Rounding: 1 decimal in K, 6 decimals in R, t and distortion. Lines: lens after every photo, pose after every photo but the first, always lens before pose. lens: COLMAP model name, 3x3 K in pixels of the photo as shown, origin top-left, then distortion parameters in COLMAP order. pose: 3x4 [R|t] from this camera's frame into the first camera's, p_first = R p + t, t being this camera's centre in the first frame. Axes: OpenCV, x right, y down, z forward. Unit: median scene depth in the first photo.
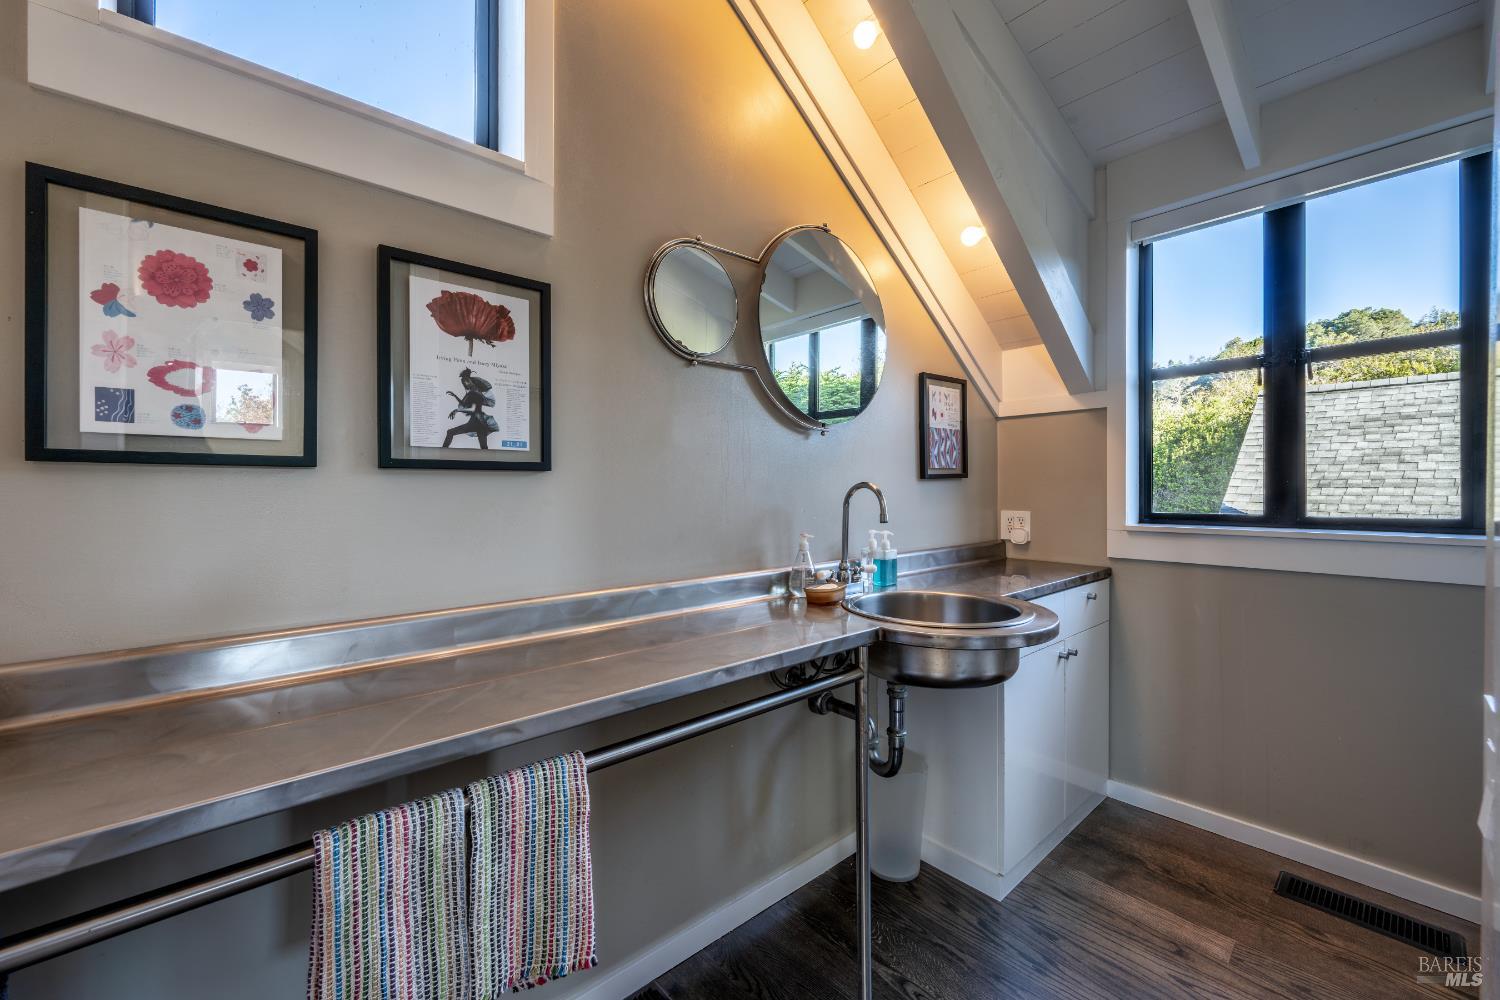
lens RADIAL K [[595.0, 0, 750.4], [0, 595.0, 494.0], [0, 0, 1]] dist [0.003394, 0.000725]
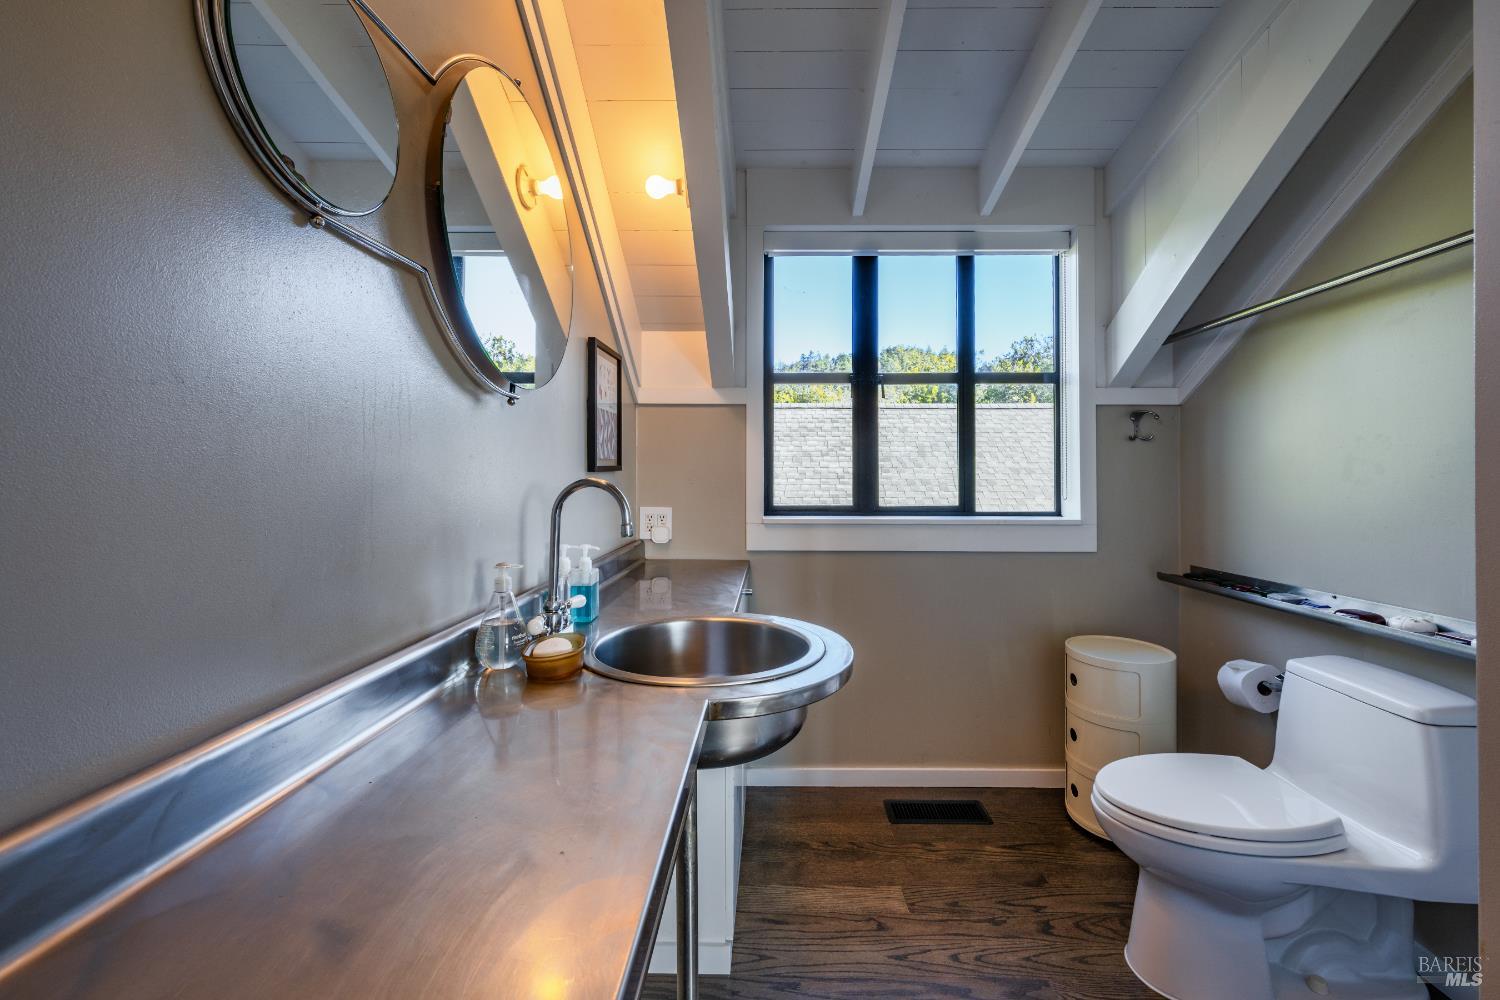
lens RADIAL K [[595.0, 0, 765.5], [0, 595.0, 473.4], [0, 0, 1]] dist [0.003394, 0.000725]
pose [[0.668027, 0.009401, 0.744078, -0.164445], [0.000274, 0.999917, -0.012880, -0.015314], [-0.744137, 0.008808, 0.667969, 0.346557]]
